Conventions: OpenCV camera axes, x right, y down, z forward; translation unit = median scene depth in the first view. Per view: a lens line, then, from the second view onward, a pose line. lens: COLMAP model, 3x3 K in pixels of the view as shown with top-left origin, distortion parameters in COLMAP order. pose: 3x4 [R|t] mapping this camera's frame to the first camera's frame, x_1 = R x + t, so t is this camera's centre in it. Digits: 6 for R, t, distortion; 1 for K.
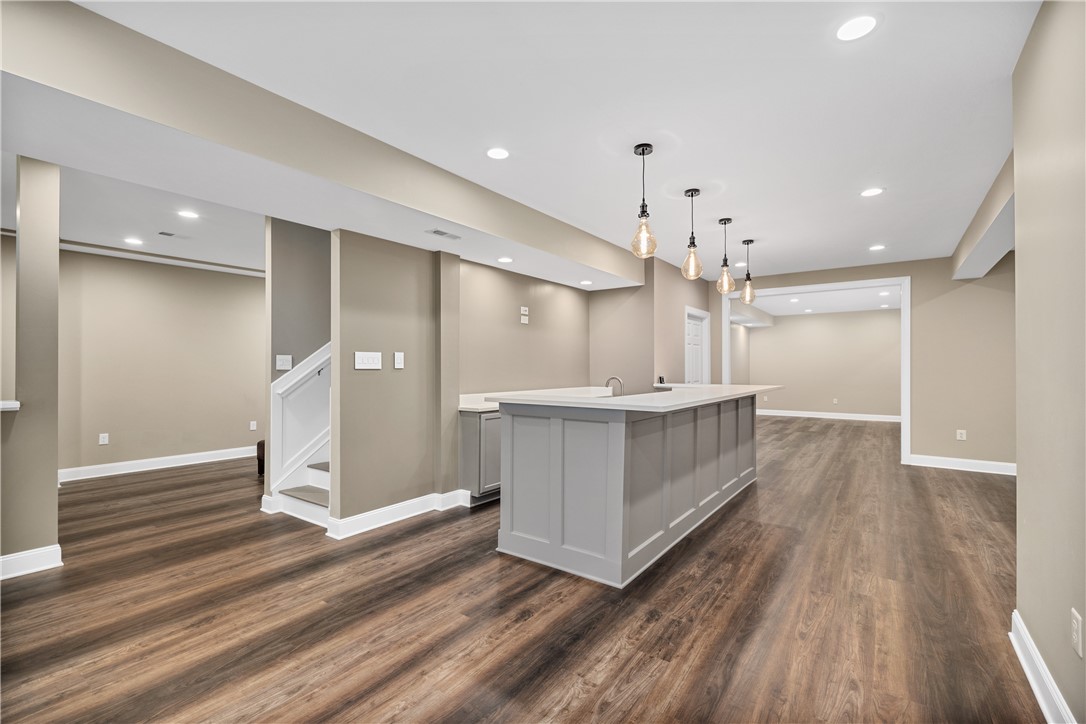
lens RADIAL K [[477.4, 0, 544.2], [0, 477.4, 364.5], [0, 0, 1]] dist [-0.002334, 0.000035]
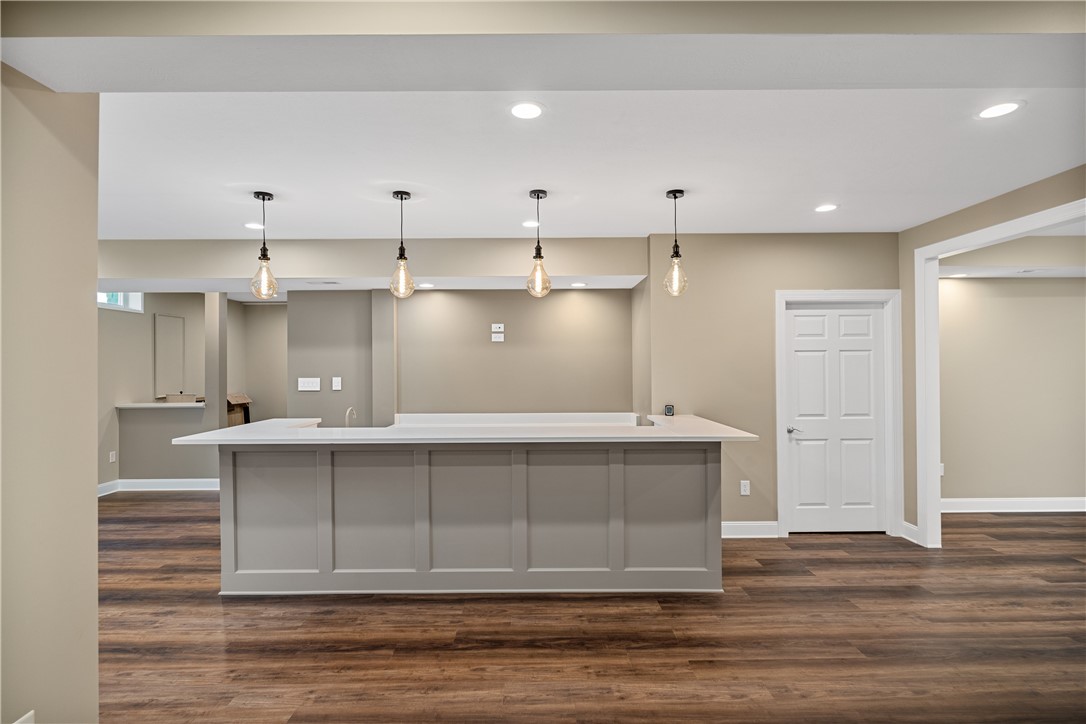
lens RADIAL K [[531.7, 0, 544.2], [0, 531.7, 361.4], [0, 0, 1]] dist [-0.005037, -0.001193]
pose [[0.597312, -0.002994, -0.802003, 1.257894], [0.014122, 0.999877, 0.006786, -0.076047], [0.801885, -0.015379, 0.597281, 0.649476]]
